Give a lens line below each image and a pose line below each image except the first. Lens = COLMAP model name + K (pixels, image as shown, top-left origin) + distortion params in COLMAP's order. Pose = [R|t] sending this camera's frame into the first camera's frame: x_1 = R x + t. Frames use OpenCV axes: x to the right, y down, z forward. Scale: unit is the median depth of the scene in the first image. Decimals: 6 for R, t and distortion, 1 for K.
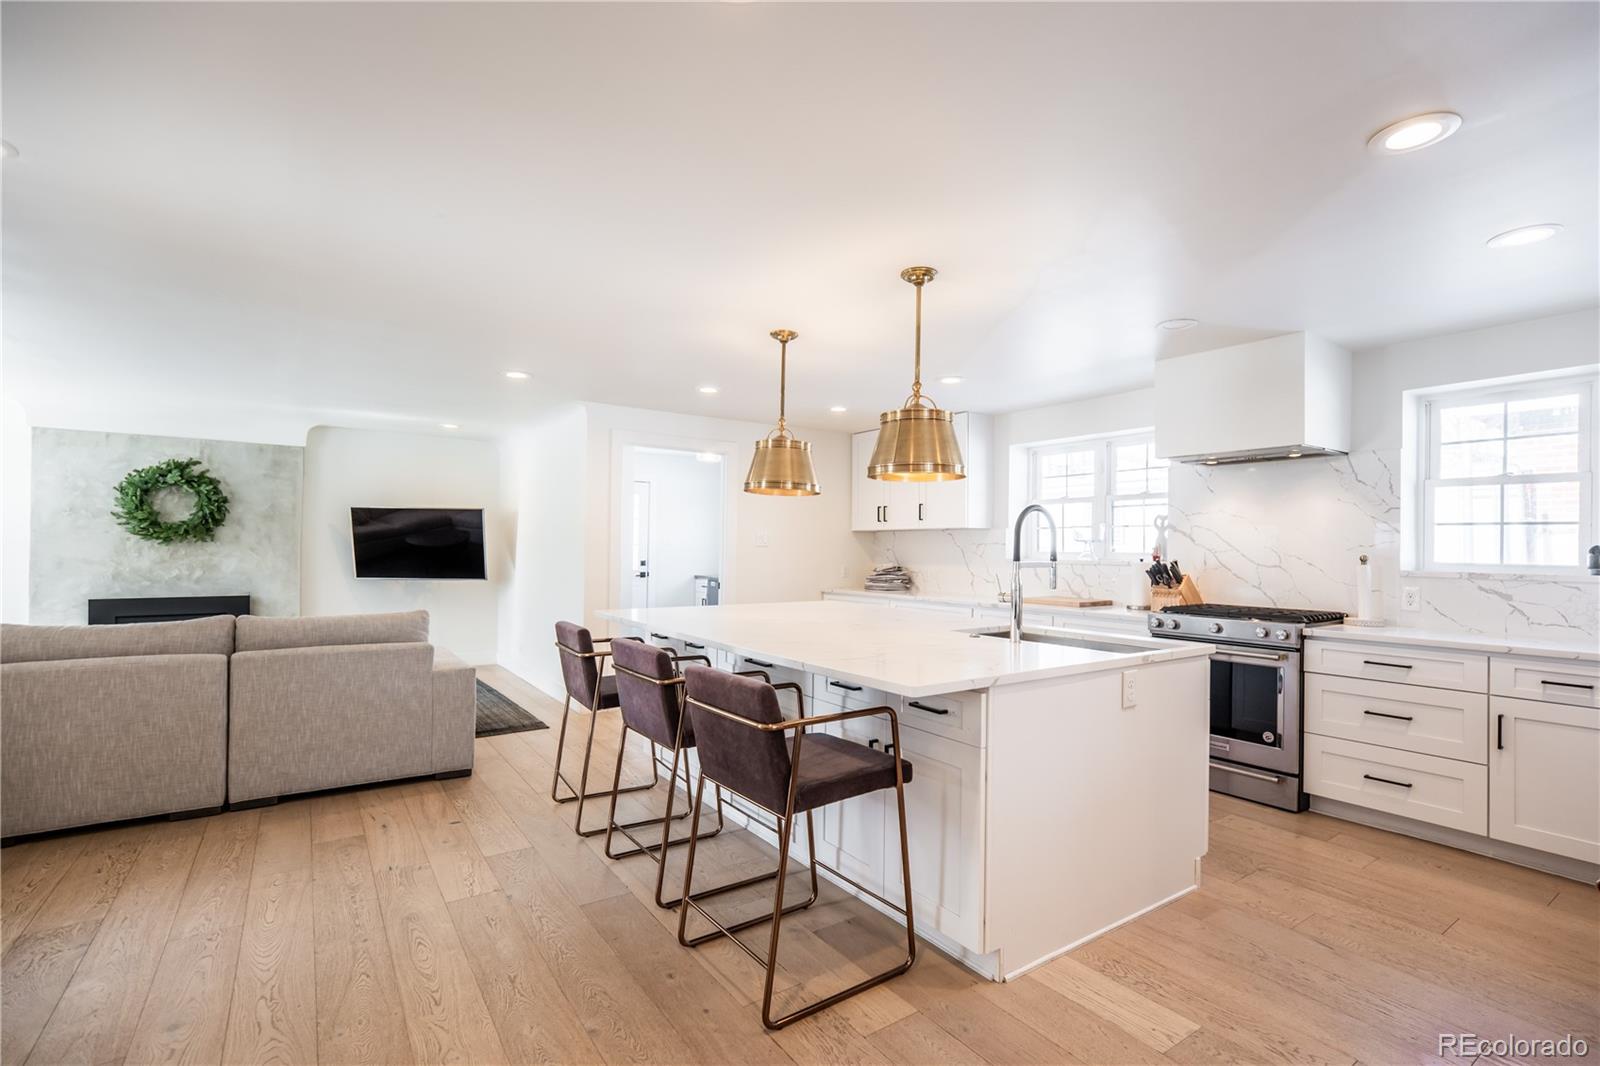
lens RADIAL K [[737.6, 0, 816.8], [0, 737.6, 542.8], [0, 0, 1]] dist [-0.016092, 0.004776]
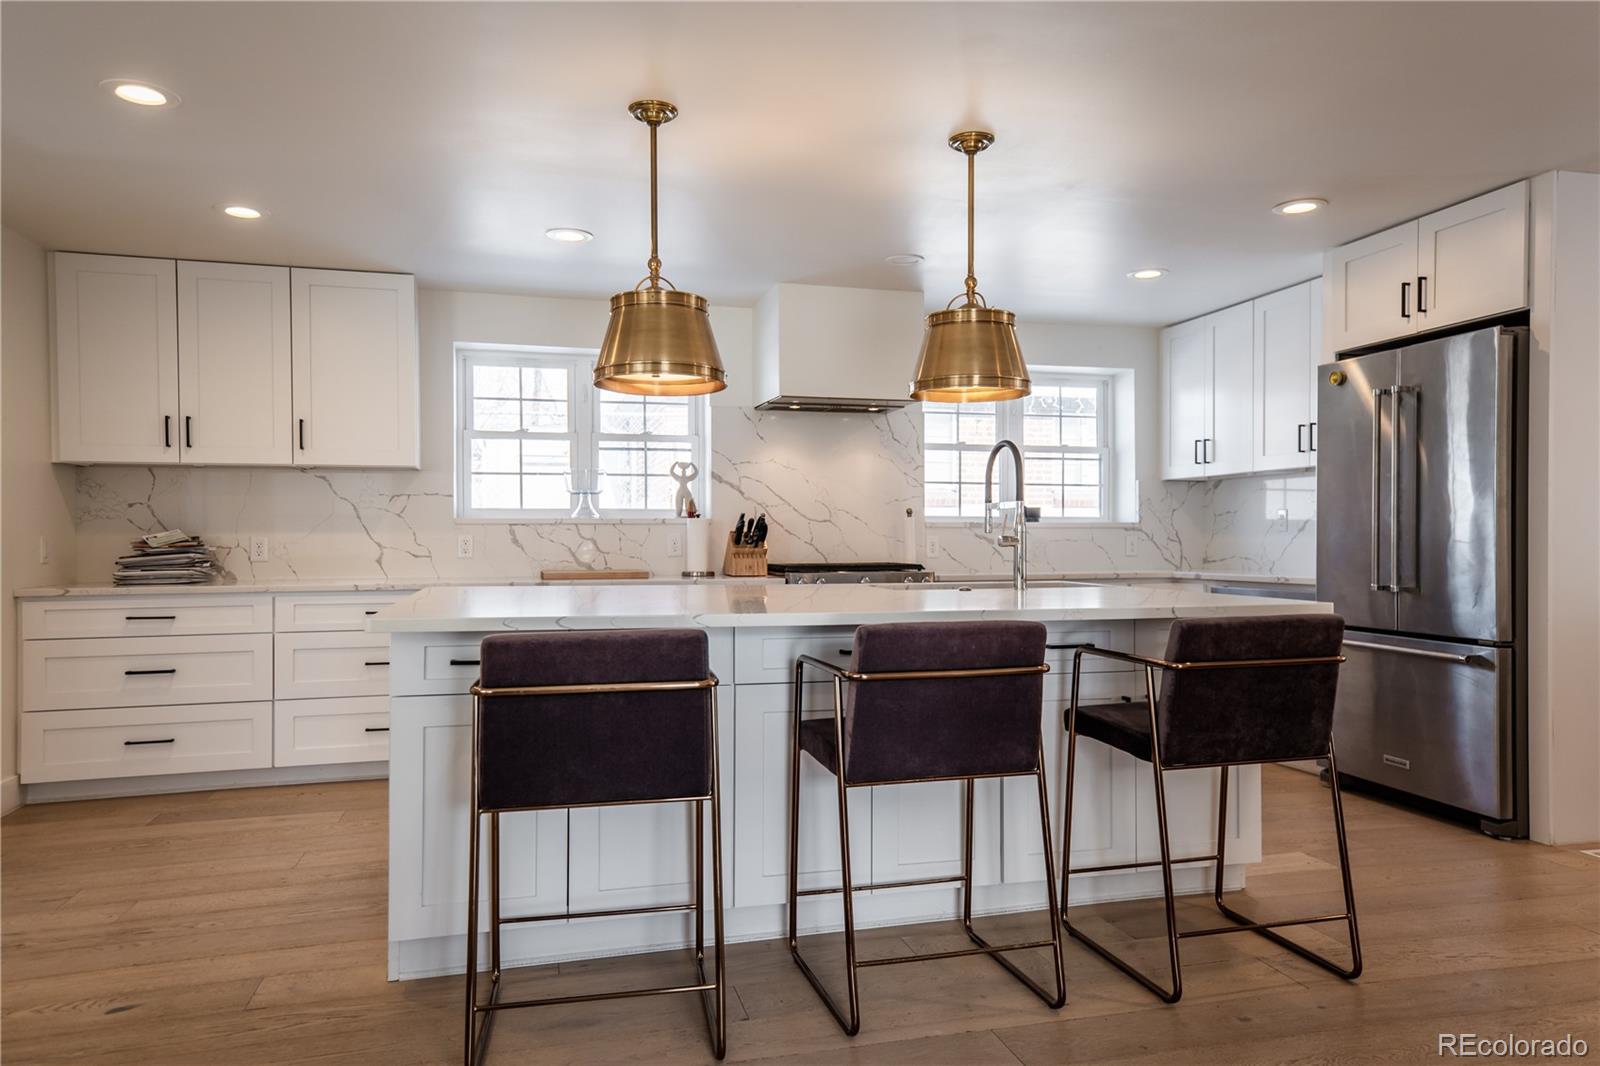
lens RADIAL K [[1085.9, 0, 811.3], [0, 1085.9, 538.1], [0, 0, 1]] dist [0.040531, 0.002808]
pose [[0.333076, -0.012130, 0.942822, -0.503721], [-0.000914, 0.999913, 0.013187, 0.024570], [-0.942900, -0.005254, 0.333036, 0.365521]]
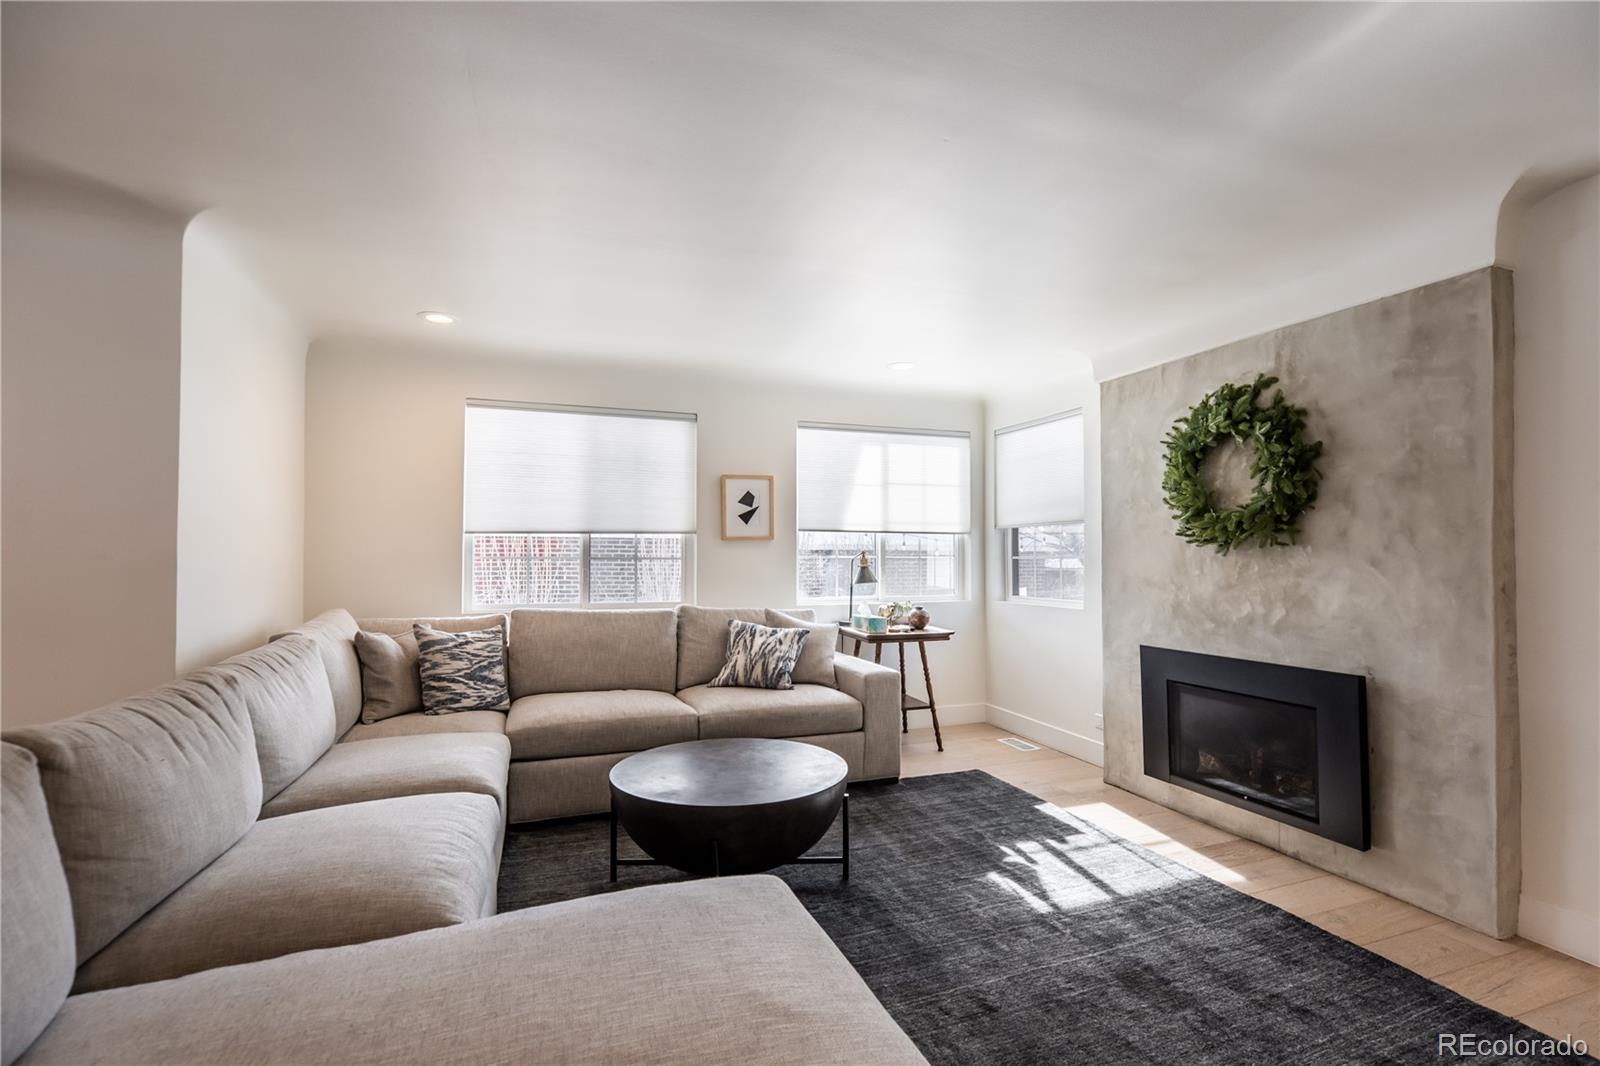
lens RADIAL K [[737.6, 0, 810.0], [0, 737.6, 546.6], [0, 0, 1]] dist [-0.016092, 0.004776]
pose [[-0.257680, -0.022484, -0.965969, -0.318807], [0.004608, 0.999689, -0.024498, 0.009330], [0.966219, -0.010764, -0.257496, 0.855347]]
